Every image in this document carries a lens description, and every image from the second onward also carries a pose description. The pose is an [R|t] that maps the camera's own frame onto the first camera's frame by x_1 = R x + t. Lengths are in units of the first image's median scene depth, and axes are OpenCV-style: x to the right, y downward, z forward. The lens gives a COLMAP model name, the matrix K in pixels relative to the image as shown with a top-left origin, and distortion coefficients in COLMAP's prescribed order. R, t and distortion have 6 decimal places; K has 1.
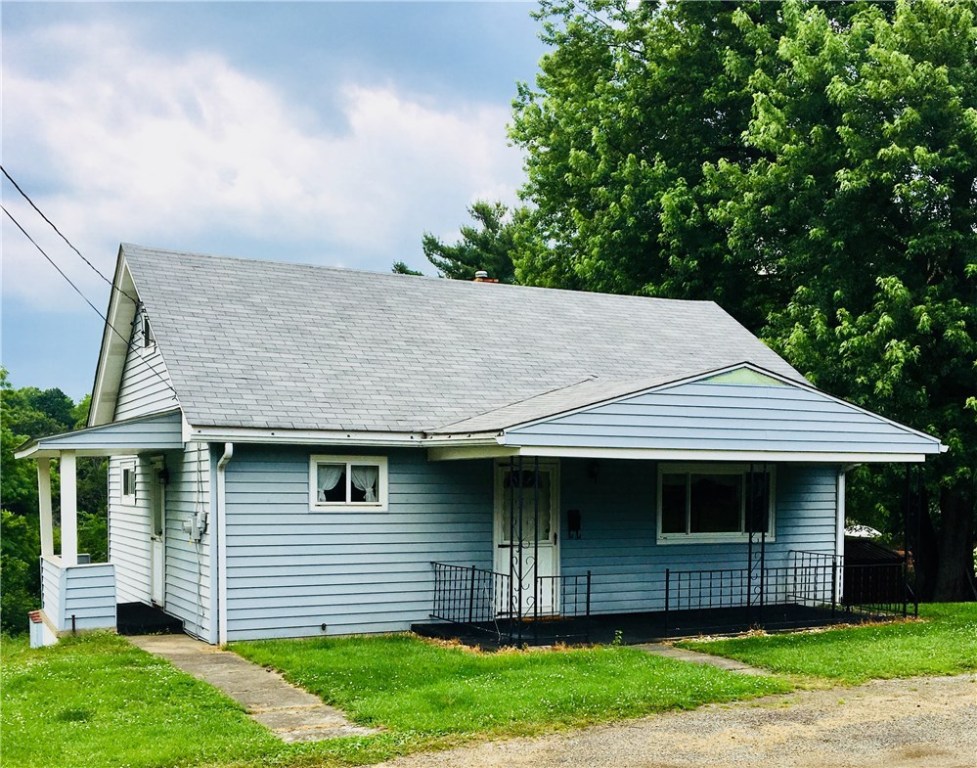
lens RADIAL K [[1152.0, 0, 488.5], [0, 1152.0, 384.0], [0, 0, 1]] dist [0.026160, -0.008493]
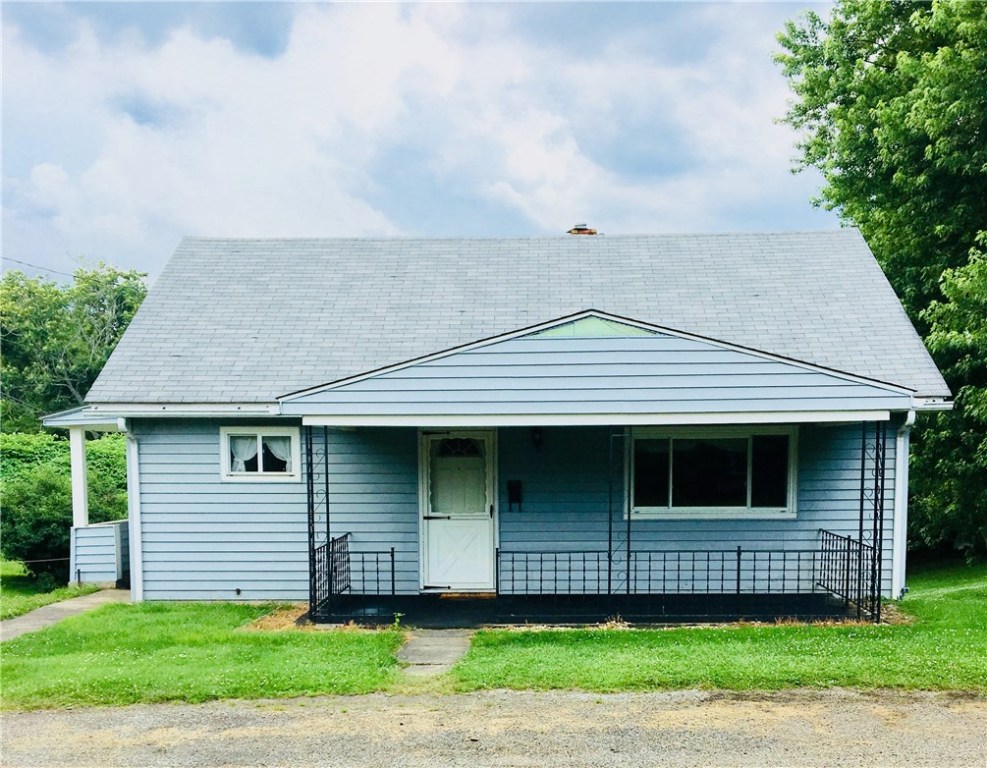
lens RADIAL K [[1115.2, 0, 493.5], [0, 1115.2, 384.0], [0, 0, 1]] dist [-0.020533, -0.001997]
pose [[0.878287, -0.035735, -0.476797, 0.529520], [0.049974, 0.998602, 0.017212, 0.017390], [0.475516, -0.038944, 0.878845, 0.228712]]
